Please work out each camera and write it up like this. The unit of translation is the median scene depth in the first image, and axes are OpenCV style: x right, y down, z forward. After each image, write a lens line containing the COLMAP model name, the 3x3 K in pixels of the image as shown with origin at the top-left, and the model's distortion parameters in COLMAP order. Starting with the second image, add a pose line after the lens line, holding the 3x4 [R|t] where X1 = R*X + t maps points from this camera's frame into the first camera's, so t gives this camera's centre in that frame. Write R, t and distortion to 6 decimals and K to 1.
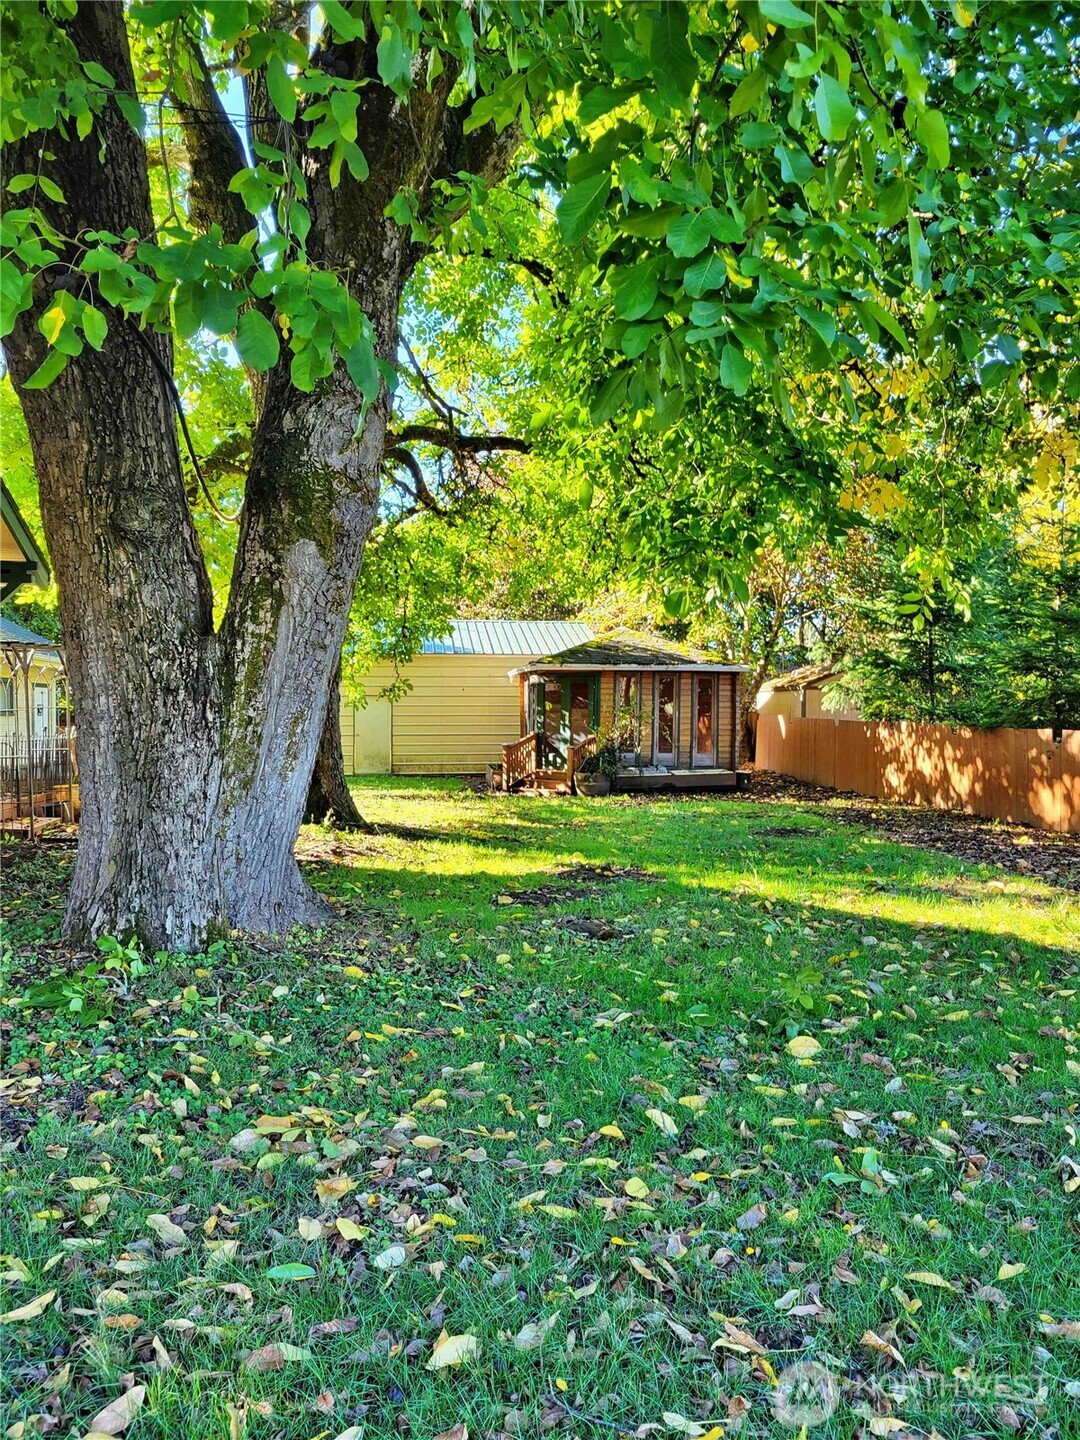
lens RADIAL K [[1084.1, 0, 540.0], [0, 1084.1, 720.0], [0, 0, 1]] dist [0.038046, -0.008563]
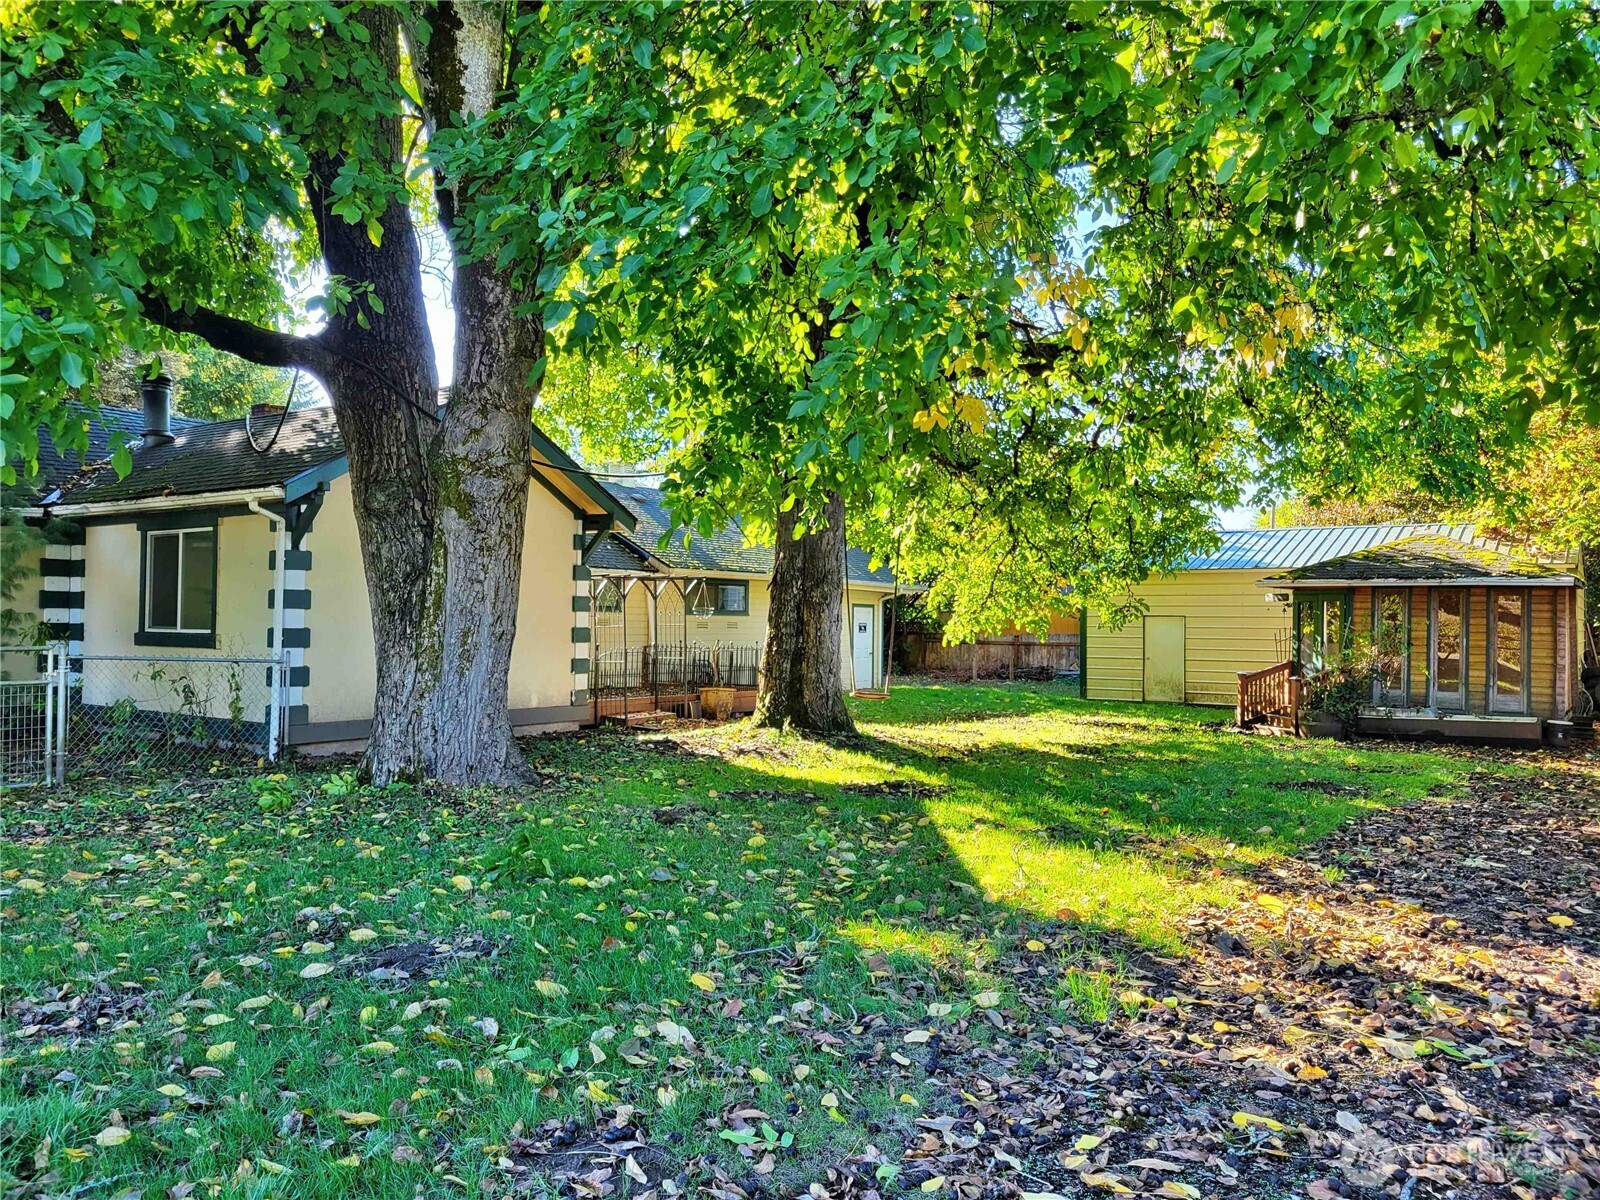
lens RADIAL K [[1204.6, 0, 791.0], [0, 1204.6, 591.5], [0, 0, 1]] dist [0.038046, -0.008563]
pose [[0.750077, -0.009305, -0.661286, 1.145734], [-0.018124, 0.999236, -0.034617, -0.008175], [0.661103, 0.037951, 0.749335, 0.109305]]
